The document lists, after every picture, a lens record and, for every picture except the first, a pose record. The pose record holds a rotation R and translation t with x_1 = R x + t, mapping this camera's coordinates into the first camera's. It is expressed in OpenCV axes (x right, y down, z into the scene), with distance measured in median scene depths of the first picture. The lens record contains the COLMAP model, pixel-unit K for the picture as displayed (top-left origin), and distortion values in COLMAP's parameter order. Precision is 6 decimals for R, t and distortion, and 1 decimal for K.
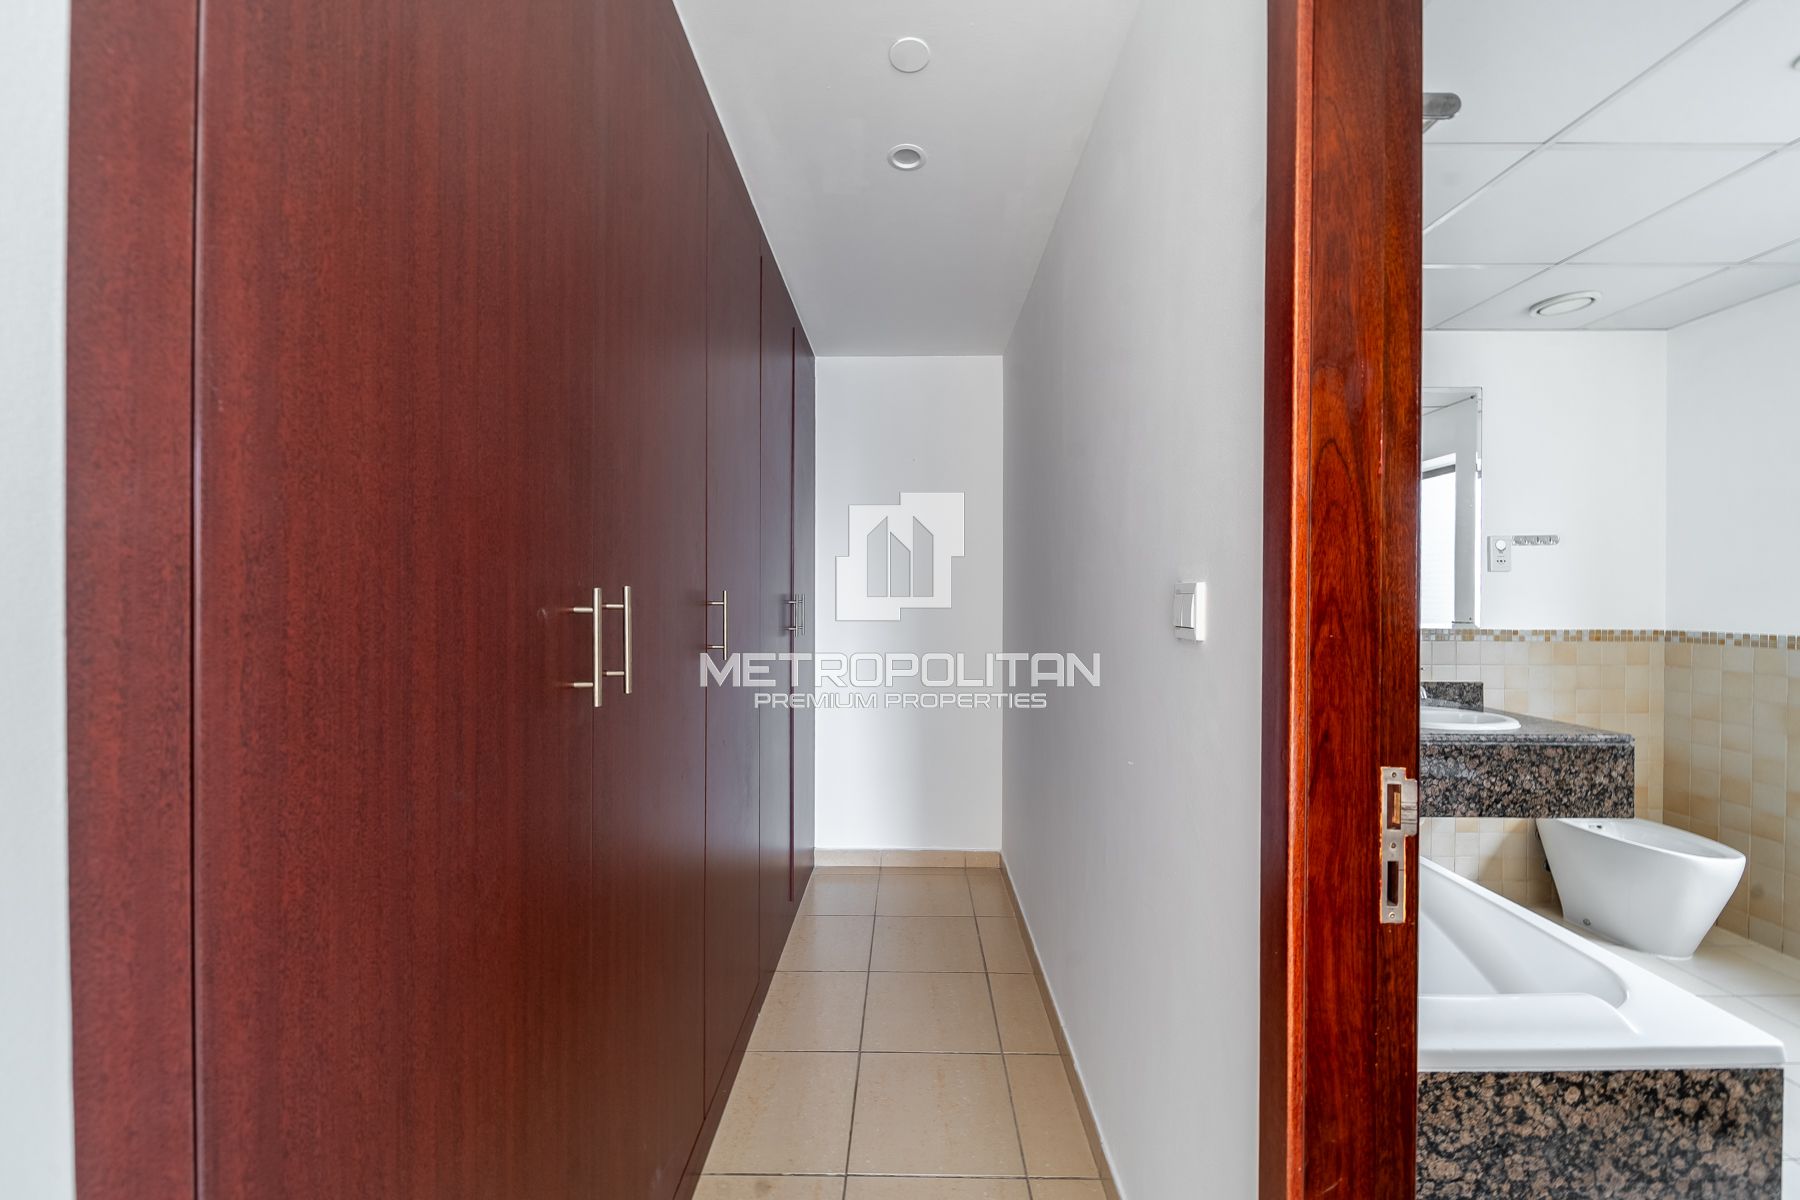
lens RADIAL K [[661.9, 0, 904.9], [0, 661.9, 596.3], [0, 0, 1]] dist [0.006317, -0.003918]
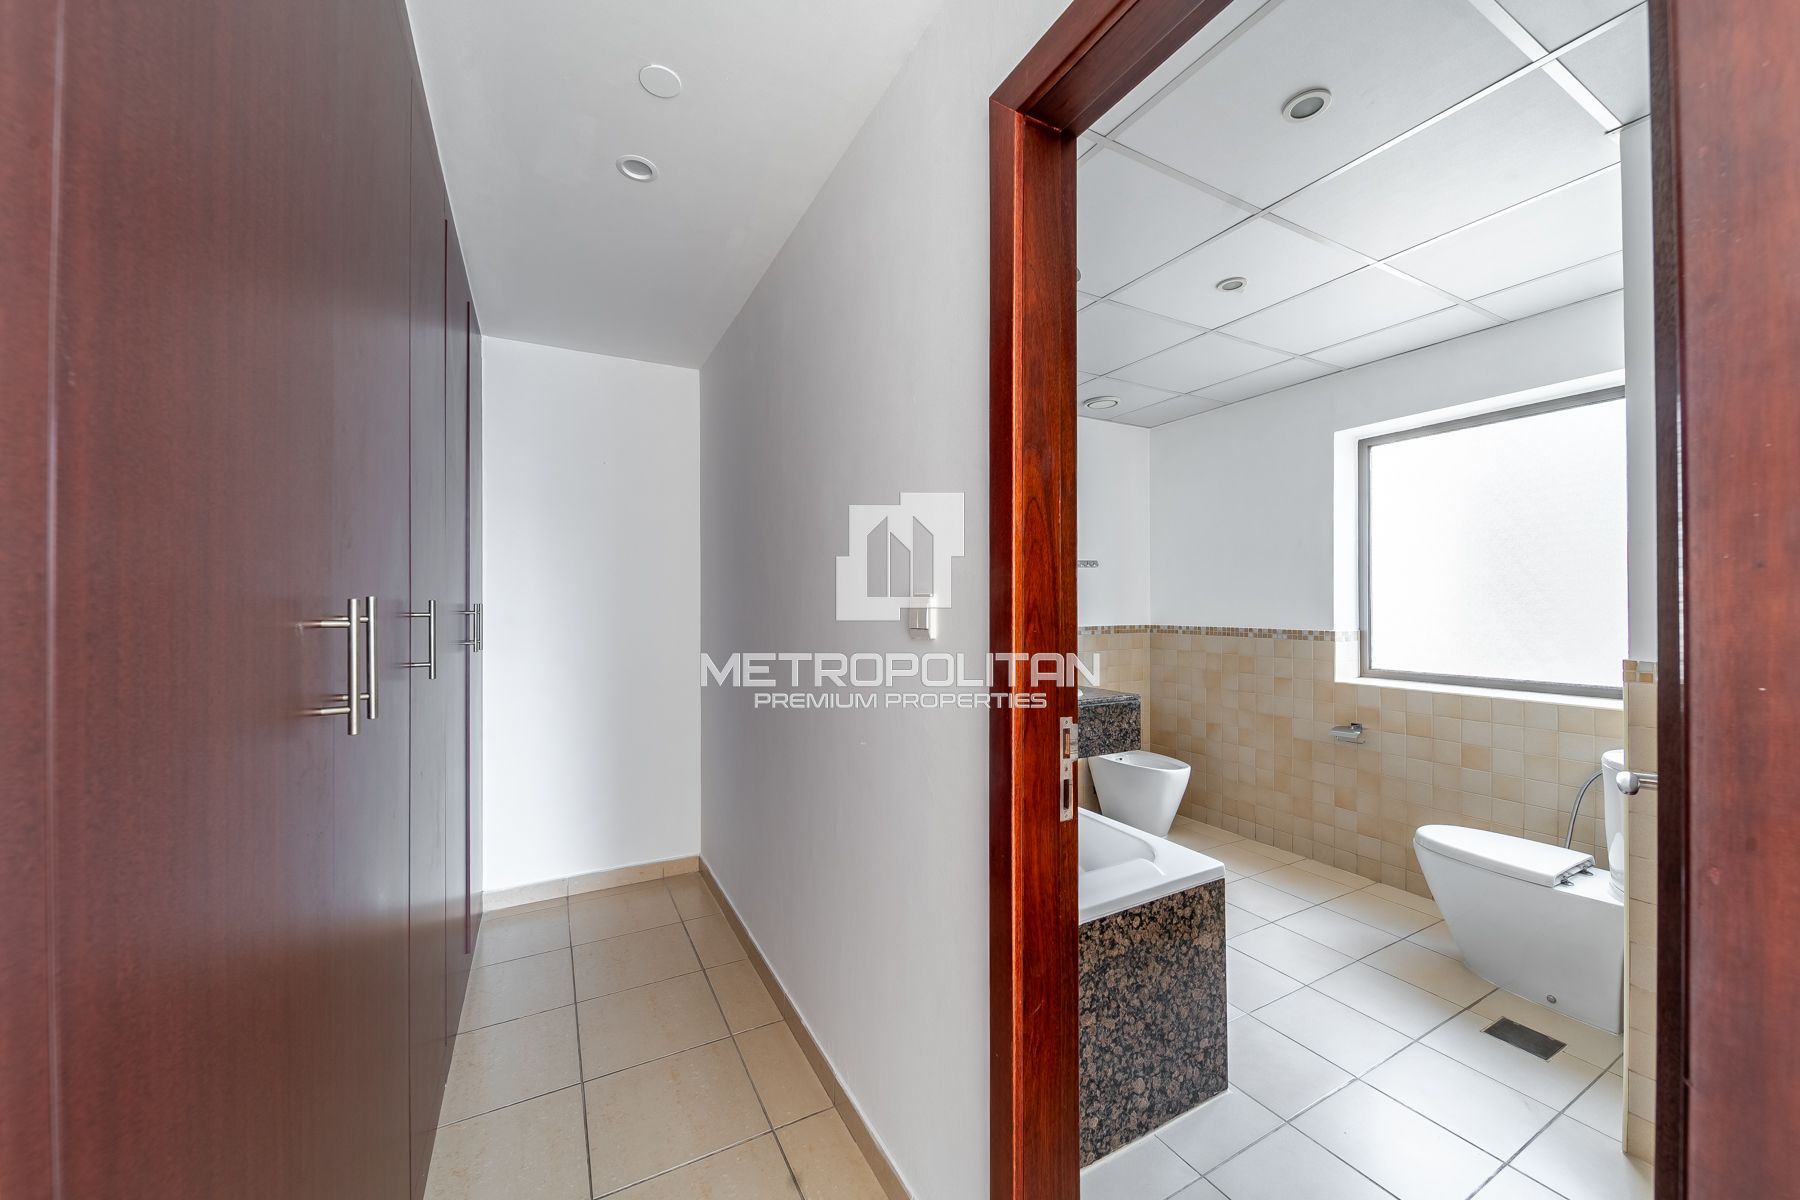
lens RADIAL K [[638.4, 0, 902.4], [0, 638.4, 599.5], [0, 0, 1]] dist [0.008364, -0.003564]
pose [[0.878878, -0.000778, 0.477047, -0.199976], [0.004360, 0.999970, -0.006402, -0.001804], [-0.477028, 0.007707, 0.878855, -0.072524]]
